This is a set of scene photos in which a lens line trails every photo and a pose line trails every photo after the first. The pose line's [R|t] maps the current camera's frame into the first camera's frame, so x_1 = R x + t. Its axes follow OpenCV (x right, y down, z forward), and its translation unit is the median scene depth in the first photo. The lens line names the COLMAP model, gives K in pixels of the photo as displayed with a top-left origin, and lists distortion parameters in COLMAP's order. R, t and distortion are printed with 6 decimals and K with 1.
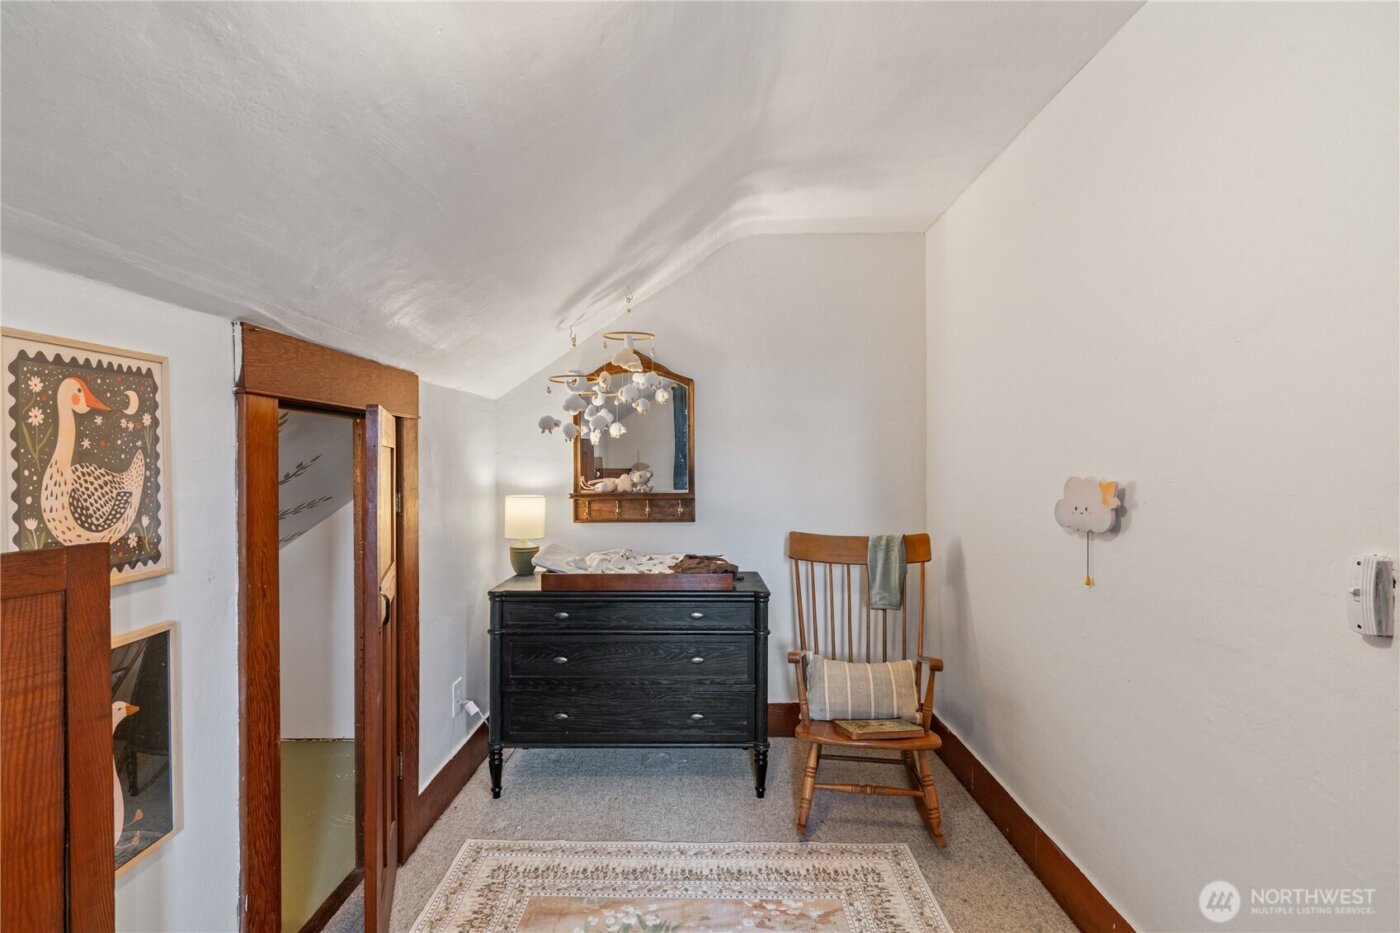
lens RADIAL K [[647.0, 0, 699.9], [0, 647.0, 459.8], [0, 0, 1]] dist [0.000497, 0.000056]
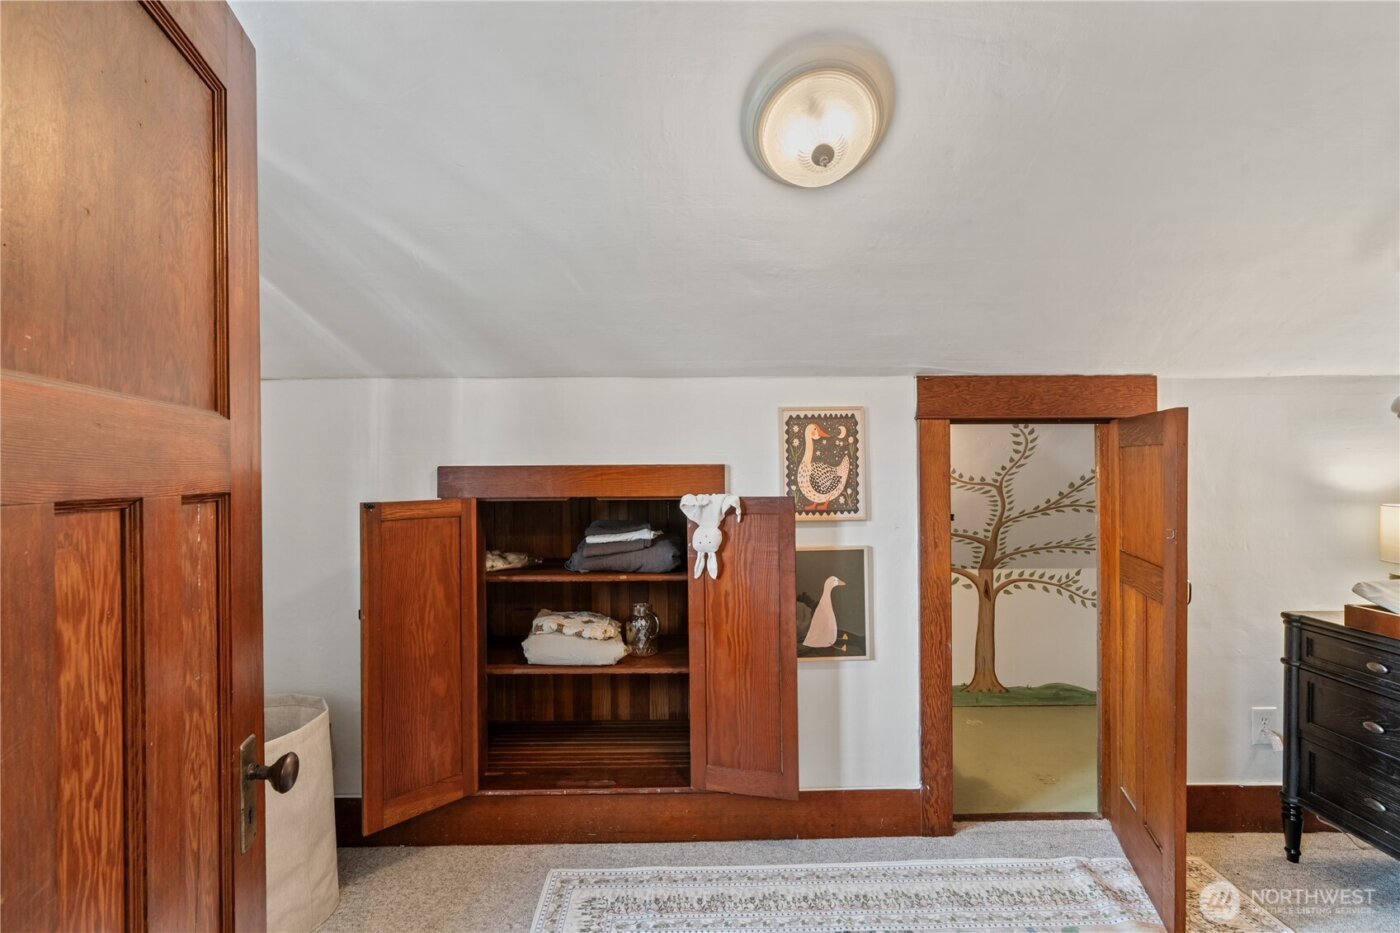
lens RADIAL K [[684.5, 0, 699.9], [0, 684.5, 467.1], [0, 0, 1]] dist [0.000382, 0.000190]
pose [[0.035113, 0.007524, -0.999355, 1.248970], [0.007927, 0.999938, 0.007806, 0.001042], [0.999352, -0.008196, 0.035052, 0.480748]]
